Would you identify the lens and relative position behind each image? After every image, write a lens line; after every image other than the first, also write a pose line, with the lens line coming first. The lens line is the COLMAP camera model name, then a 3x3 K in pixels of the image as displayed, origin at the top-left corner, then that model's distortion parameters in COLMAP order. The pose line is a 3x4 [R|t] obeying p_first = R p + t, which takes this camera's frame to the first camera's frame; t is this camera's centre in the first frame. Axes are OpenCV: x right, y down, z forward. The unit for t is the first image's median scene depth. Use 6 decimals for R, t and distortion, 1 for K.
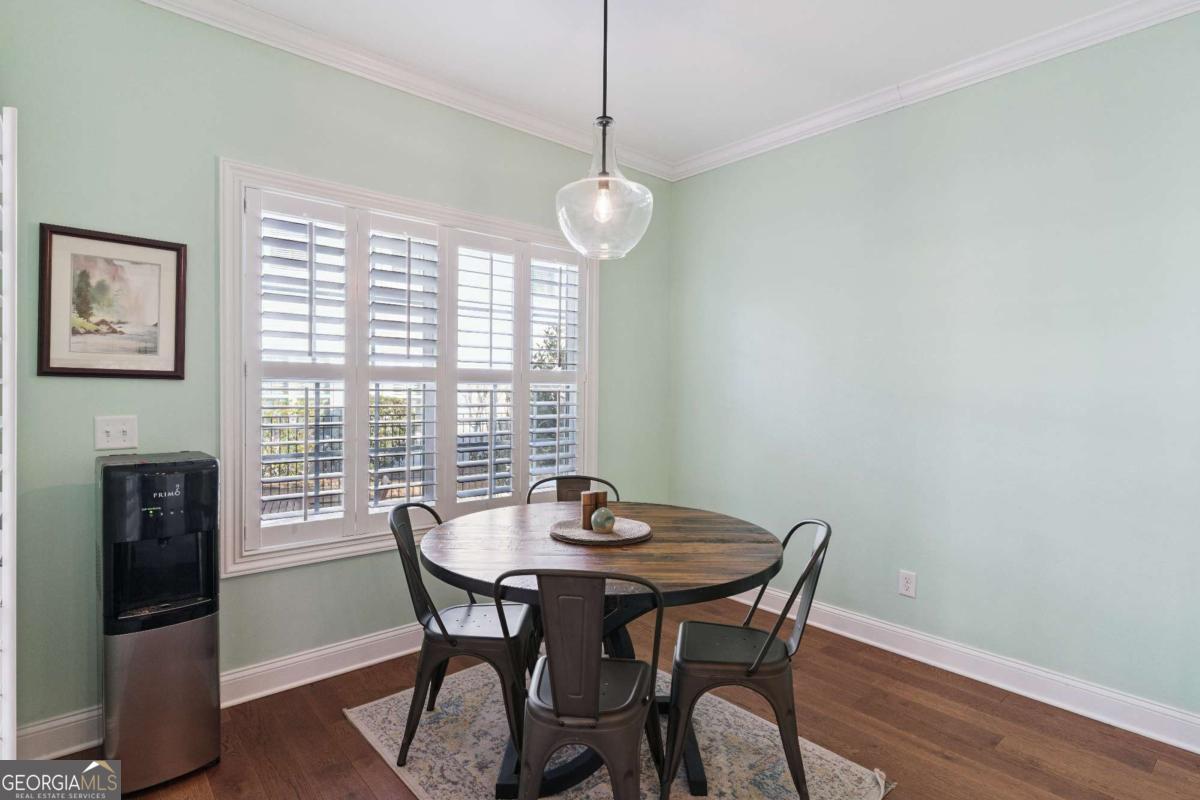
lens RADIAL K [[612.6, 0, 600.0], [0, 612.6, 400.0], [0, 0, 1]] dist [0.001674, 0.000120]
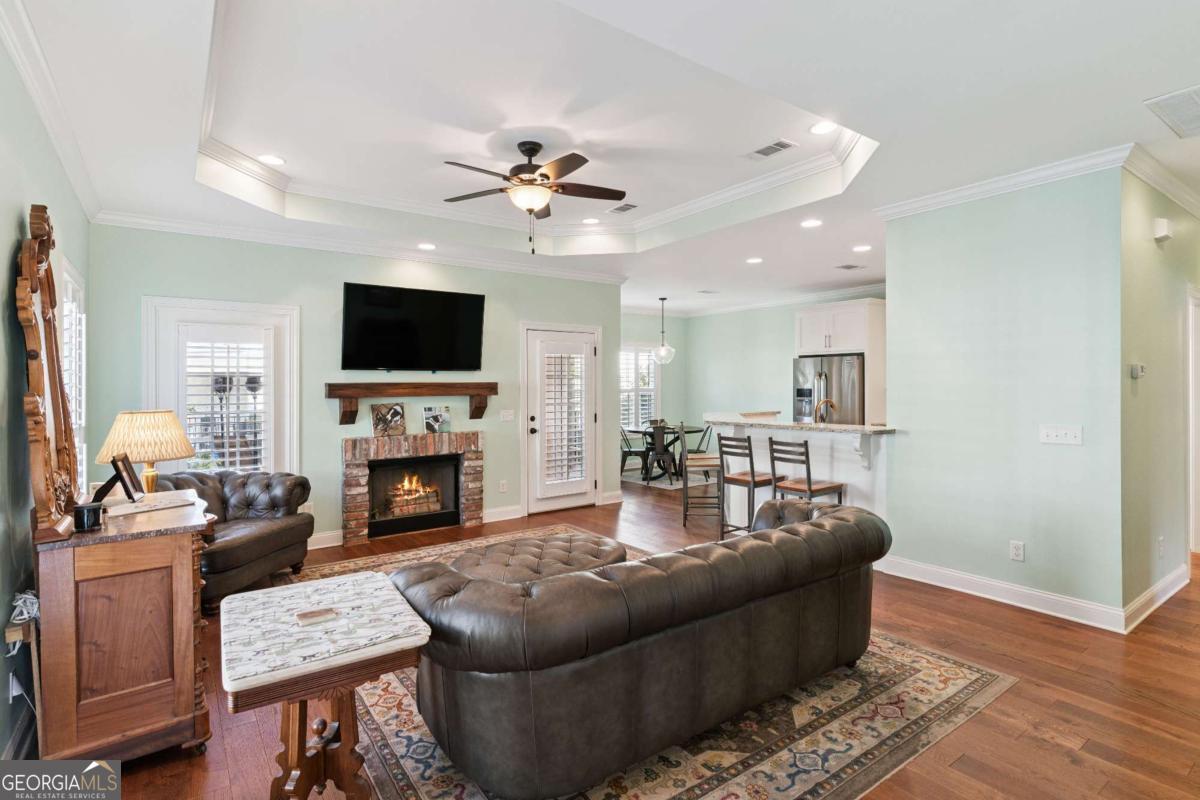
lens RADIAL K [[593.7, 0, 598.7], [0, 593.7, 381.2], [0, 0, 1]] dist [0.000985, 0.000540]
pose [[0.994981, -0.019628, -0.098124, -0.034685], [0.017001, 0.999476, -0.027538, -0.006198], [0.098613, 0.025732, 0.994793, -3.161689]]
